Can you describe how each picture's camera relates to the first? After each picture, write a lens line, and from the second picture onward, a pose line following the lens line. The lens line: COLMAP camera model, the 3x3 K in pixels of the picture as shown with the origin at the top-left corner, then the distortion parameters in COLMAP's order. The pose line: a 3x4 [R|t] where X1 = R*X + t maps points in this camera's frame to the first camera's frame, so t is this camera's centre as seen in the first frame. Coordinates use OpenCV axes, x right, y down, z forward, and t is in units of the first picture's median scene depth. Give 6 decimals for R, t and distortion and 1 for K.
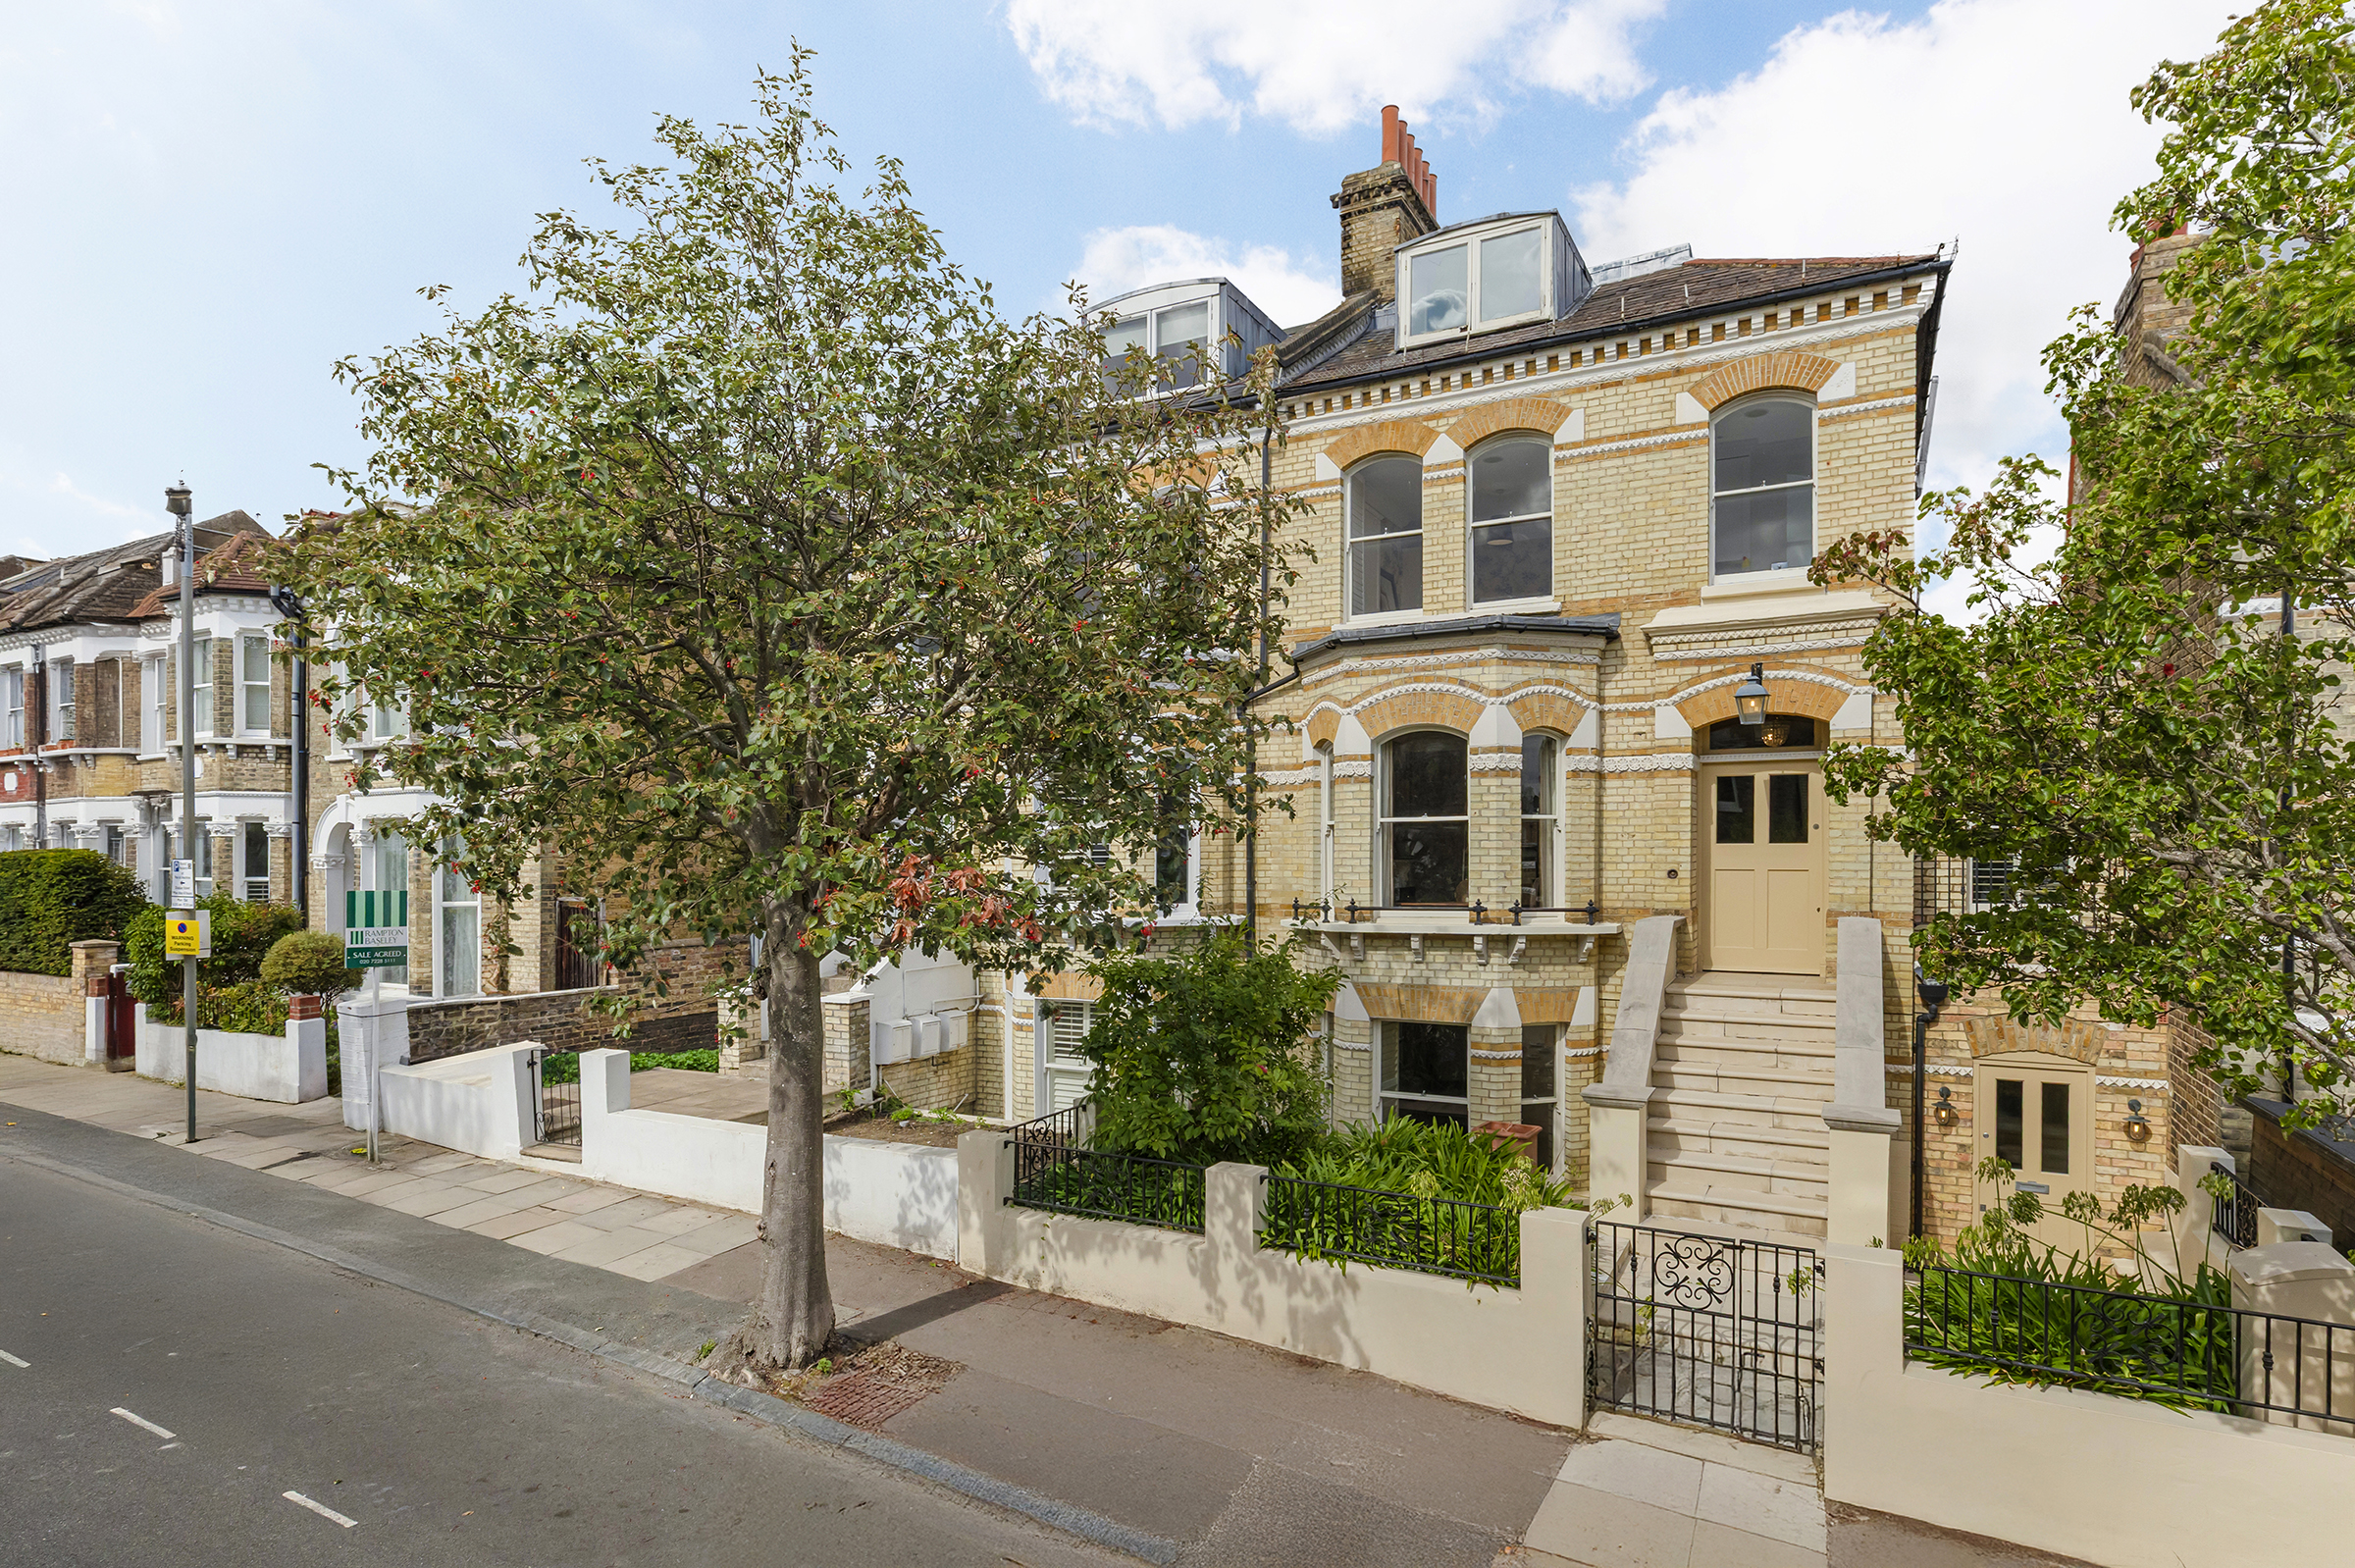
lens RADIAL K [[1123.1, 0, 1181.6], [0, 1123.1, 867.0], [0, 0, 1]] dist [0.001528, 0.000160]
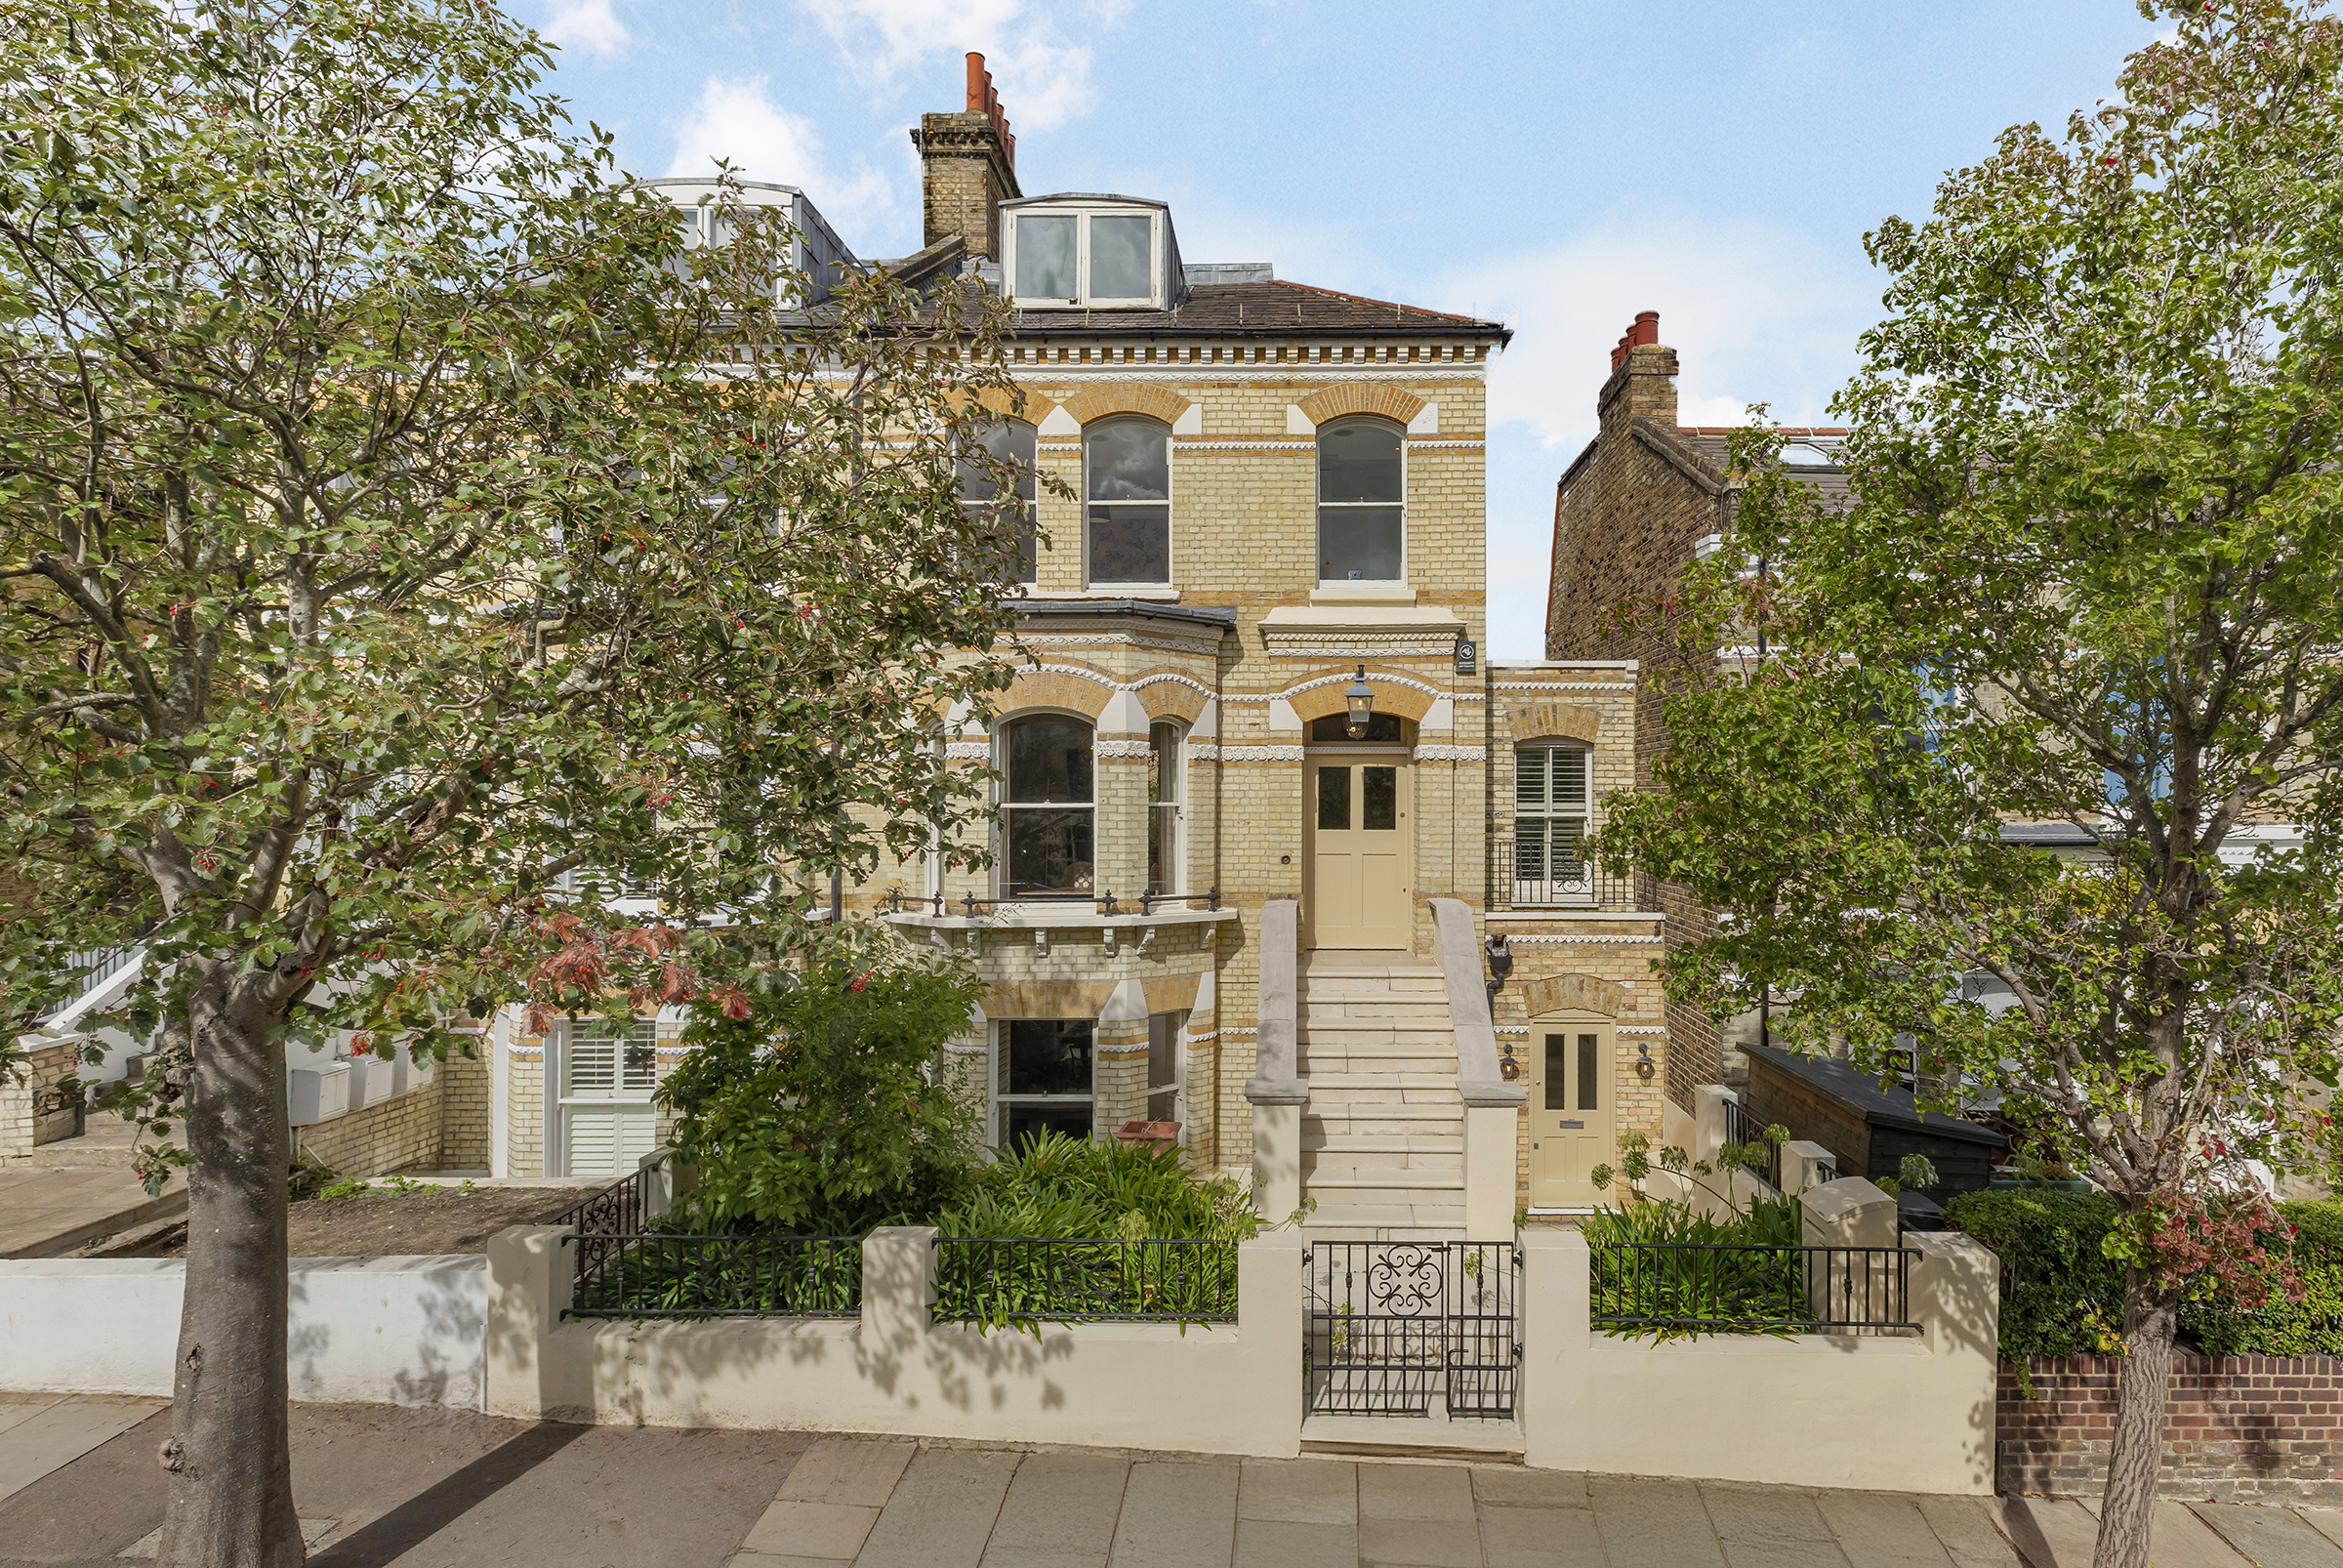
lens RADIAL K [[1108.9, 0, 1171.5], [0, 1108.9, 784.0], [0, 0, 1]] dist [0.000787, 0.000905]
pose [[0.895243, 0.000023, 0.445578, -0.117517], [0.009248, 0.999784, -0.018630, -0.046173], [-0.445482, 0.020799, 0.895049, 0.122019]]
